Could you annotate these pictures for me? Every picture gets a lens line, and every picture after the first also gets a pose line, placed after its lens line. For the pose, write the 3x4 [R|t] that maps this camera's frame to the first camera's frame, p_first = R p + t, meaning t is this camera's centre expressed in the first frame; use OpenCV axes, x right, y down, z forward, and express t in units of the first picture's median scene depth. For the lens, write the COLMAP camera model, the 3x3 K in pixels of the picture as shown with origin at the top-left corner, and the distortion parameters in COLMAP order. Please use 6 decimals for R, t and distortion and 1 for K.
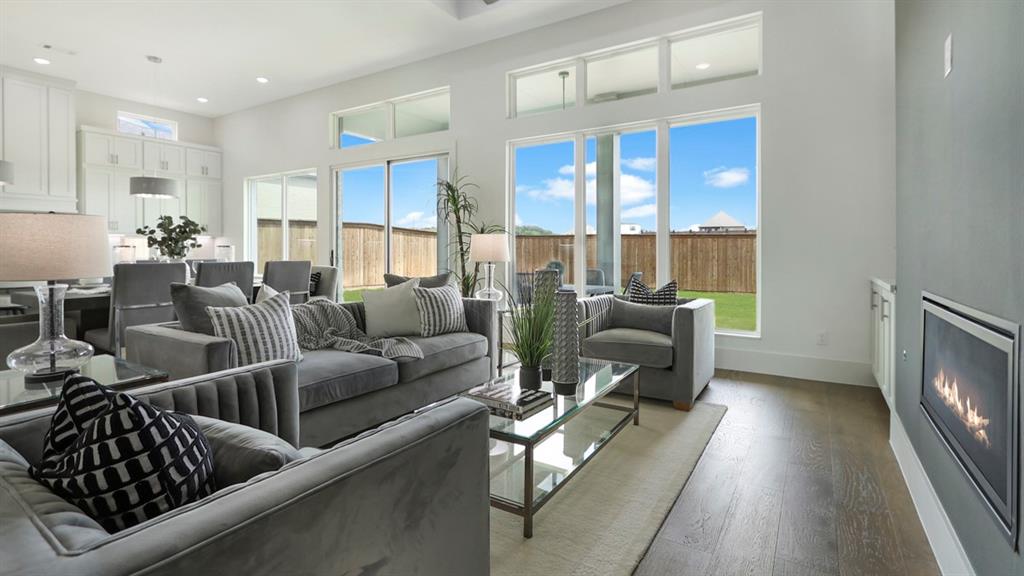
lens RADIAL K [[458.9, 0, 543.7], [0, 458.9, 245.2], [0, 0, 1]] dist [-0.003092, -0.000219]
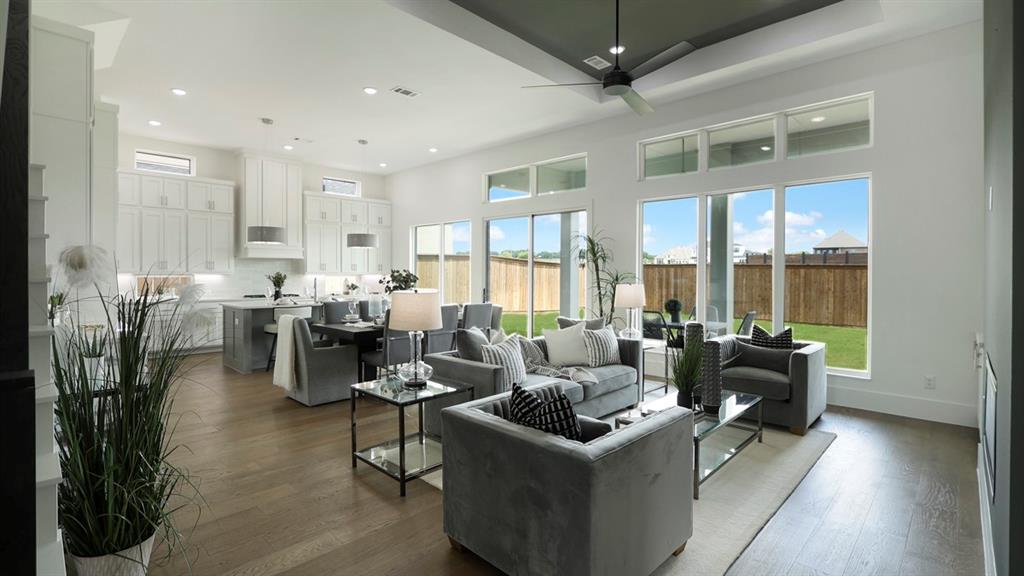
lens RADIAL K [[472.8, 0, 556.9], [0, 472.8, 267.9], [0, 0, 1]] dist [-0.002113, -0.000209]
pose [[0.985528, 0.008207, -0.169313, -0.128899], [-0.008053, 0.999966, 0.001598, -0.091171], [0.169321, -0.000211, 0.985561, -0.377542]]
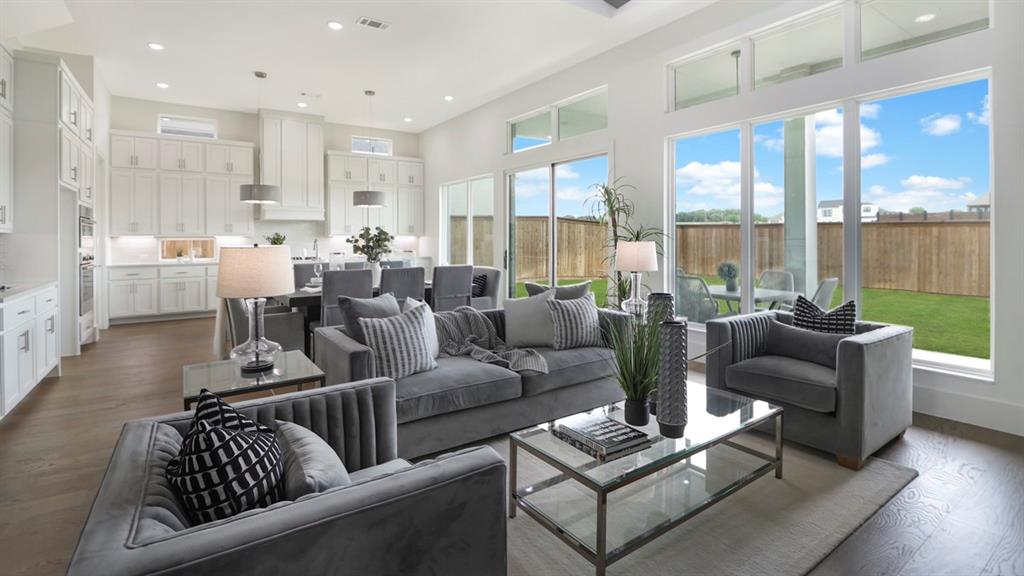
lens RADIAL K [[481.4, 0, 558.3], [0, 481.4, 229.8], [0, 0, 1]] dist [-0.016655, -0.000089]
pose [[0.926502, -0.007613, -0.376214, 0.140636], [0.005343, 0.999961, -0.007079, -0.054472], [0.376253, 0.004549, 0.926506, 0.024935]]
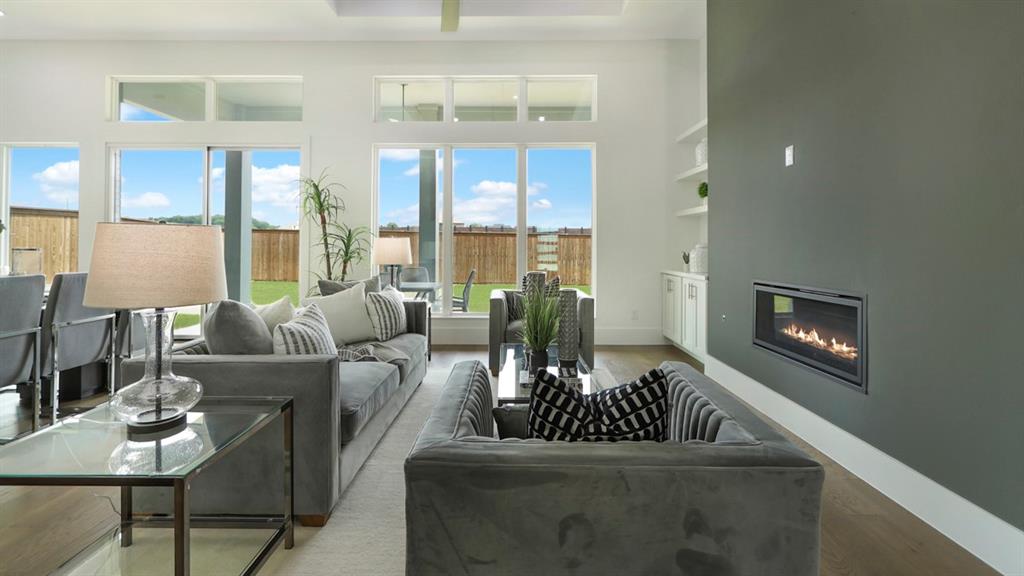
lens RADIAL K [[443.5, 0, 516.0], [0, 443.5, 238.8], [0, 0, 1]] dist [-0.001308, -0.000237]
pose [[0.858591, 0.011404, 0.512534, -0.509874], [-0.008888, 0.999933, -0.007361, -0.022347], [-0.512584, 0.001765, 0.858635, 0.000702]]
